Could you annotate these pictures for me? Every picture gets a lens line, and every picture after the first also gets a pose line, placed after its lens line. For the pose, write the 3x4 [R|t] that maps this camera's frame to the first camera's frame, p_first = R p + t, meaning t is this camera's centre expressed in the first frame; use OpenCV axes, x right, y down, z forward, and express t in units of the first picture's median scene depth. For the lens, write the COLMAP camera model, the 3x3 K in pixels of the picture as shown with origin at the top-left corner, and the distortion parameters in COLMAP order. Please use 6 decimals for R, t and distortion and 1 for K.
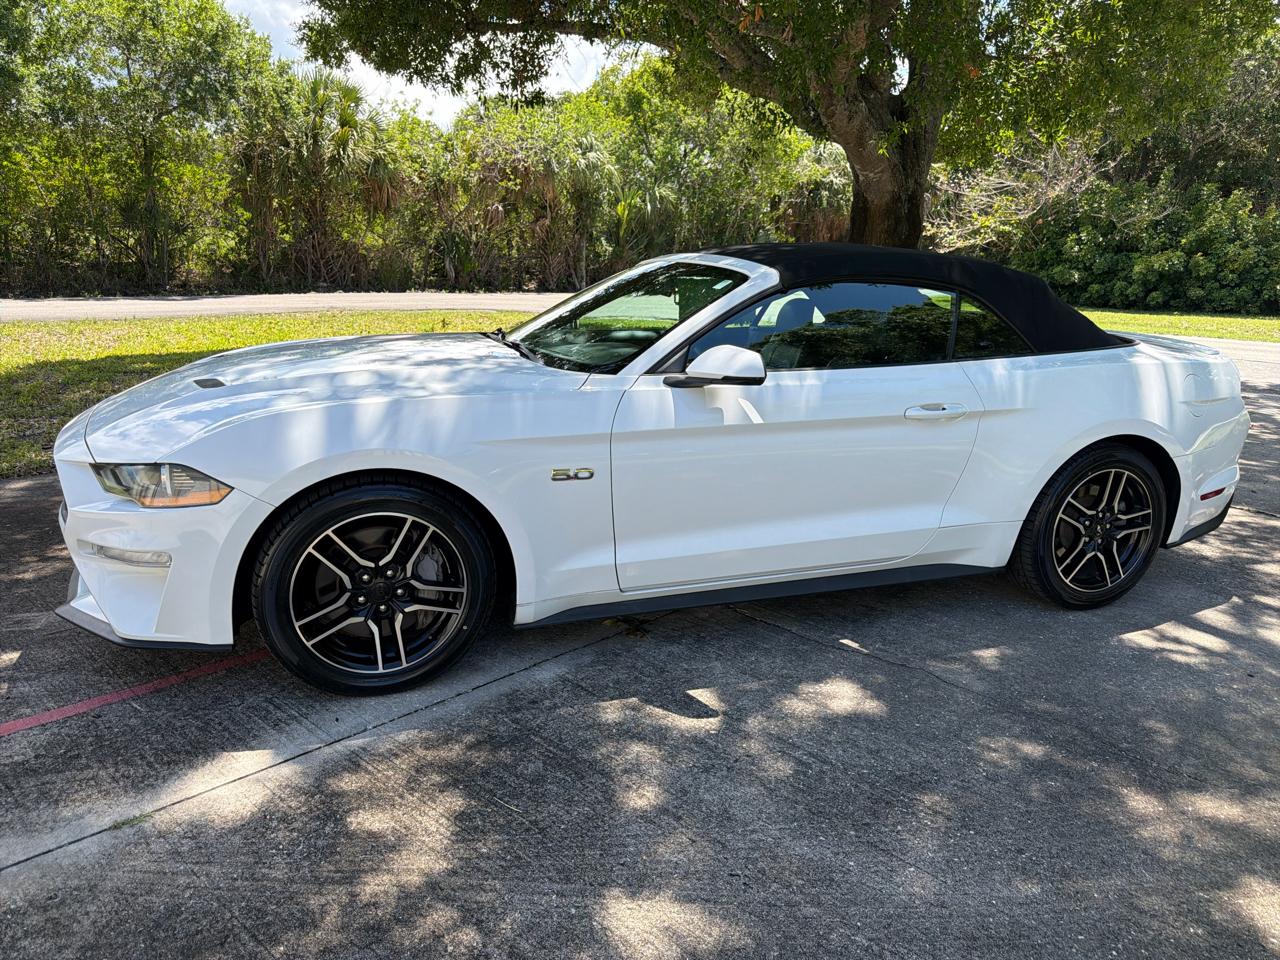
lens RADIAL K [[908.5, 0, 634.2], [0, 908.5, 477.9], [0, 0, 1]] dist [0.019309, -0.025331]
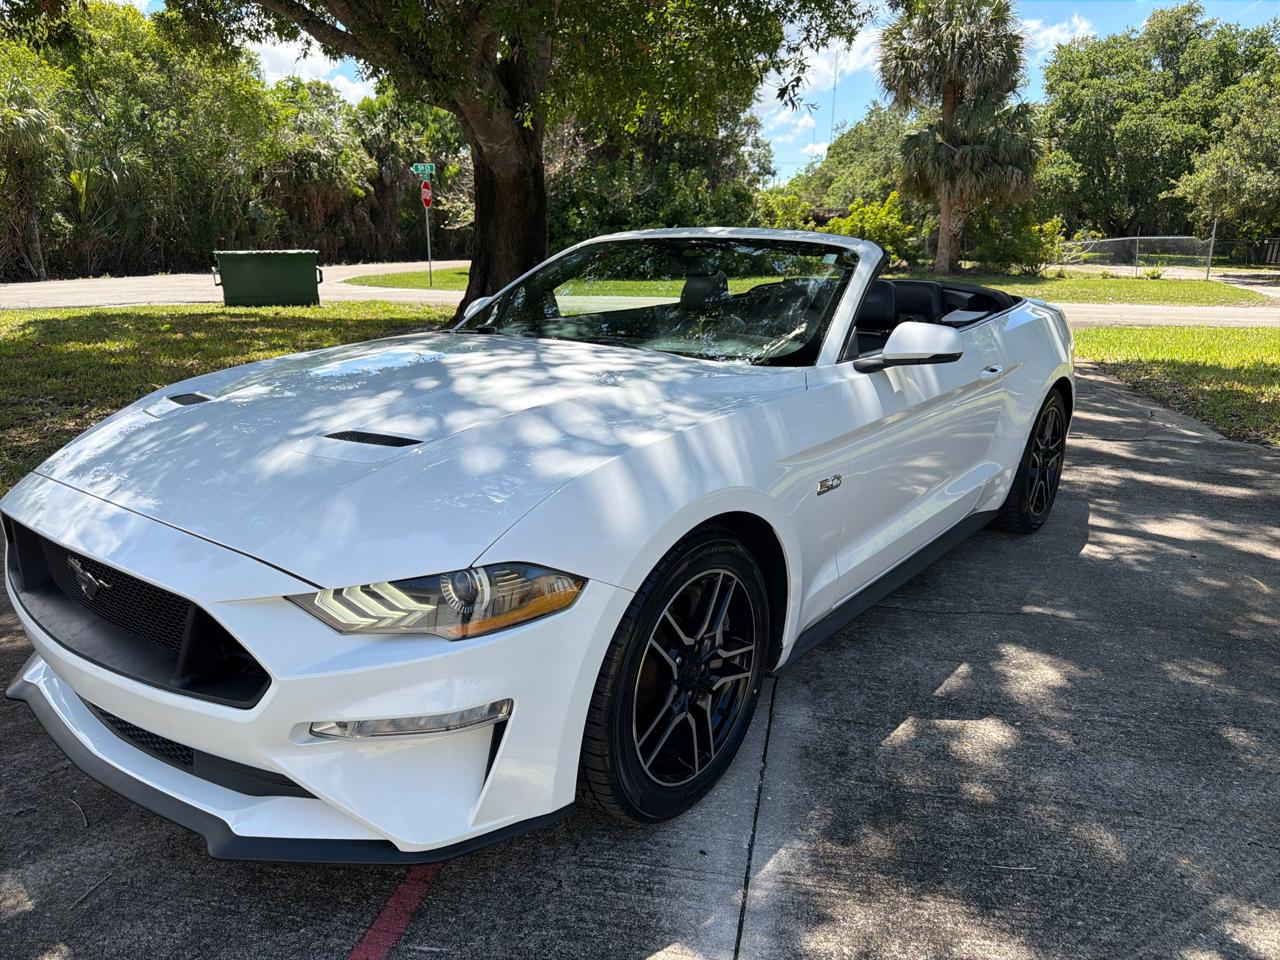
lens RADIAL K [[908.5, 0, 642.2], [0, 908.5, 481.3], [0, 0, 1]] dist [0.019309, -0.025331]
pose [[0.843913, -0.159876, 0.512104, -0.227418], [0.144750, 0.987017, 0.069604, -0.032001], [-0.516584, 0.015387, 0.856099, 0.119695]]
